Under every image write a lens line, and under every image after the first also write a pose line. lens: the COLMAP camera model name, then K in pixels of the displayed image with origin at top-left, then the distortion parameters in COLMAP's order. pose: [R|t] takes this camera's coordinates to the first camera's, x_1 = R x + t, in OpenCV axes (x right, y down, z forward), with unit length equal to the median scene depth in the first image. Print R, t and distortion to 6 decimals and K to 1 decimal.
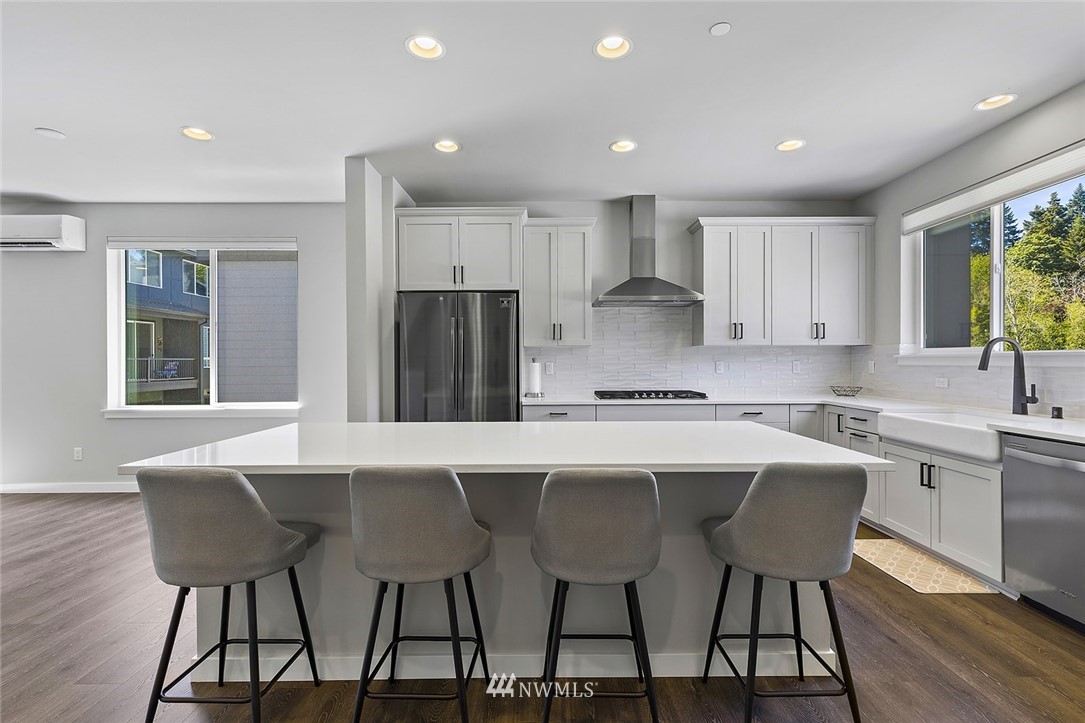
lens RADIAL K [[492.7, 0, 542.5], [0, 492.7, 361.5], [0, 0, 1]] dist [0.001167, 0.000221]
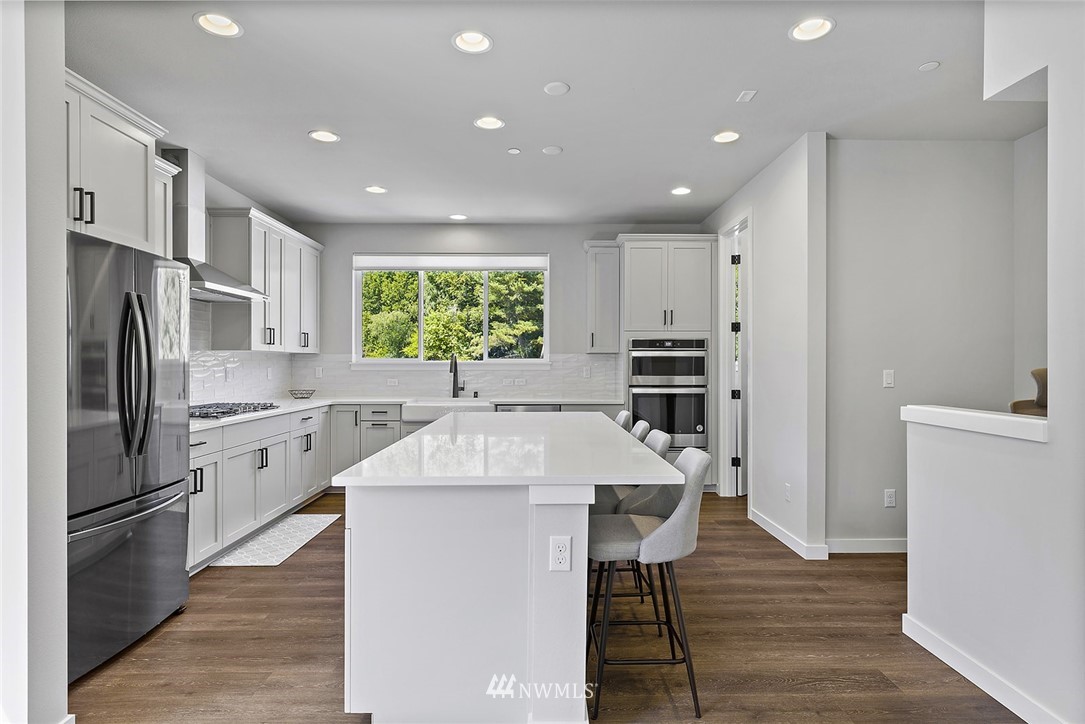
lens RADIAL K [[579.5, 0, 542.5], [0, 579.5, 362.0], [0, 0, 1]] dist [-0.000840, 0.000024]
pose [[-0.013461, 0.003543, 0.999903, -0.886893], [0.000599, 0.999994, -0.003535, -0.009715], [-0.999909, 0.000551, -0.013463, 0.582340]]
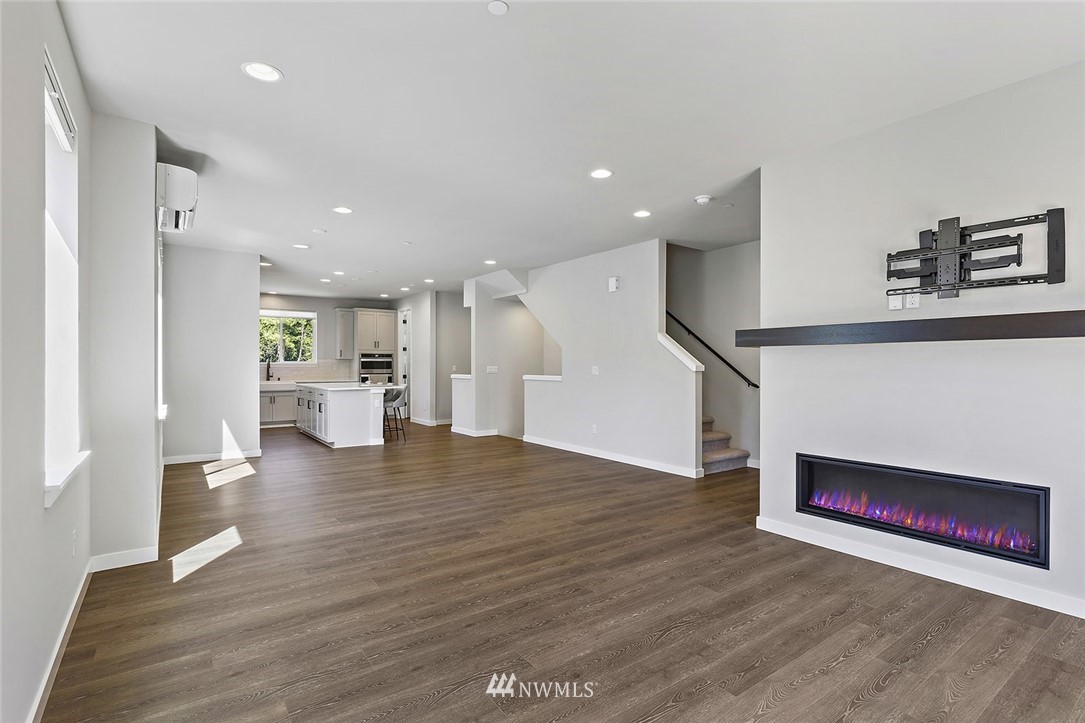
lens RADIAL K [[525.1, 0, 549.8], [0, 525.1, 364.6], [0, 0, 1]] dist [-0.001457, -0.000504]
pose [[-0.595096, 0.002087, 0.803652, -2.624071], [0.002015, 0.999997, -0.001105, -0.001141], [-0.803652, 0.000962, -0.595098, 1.305855]]
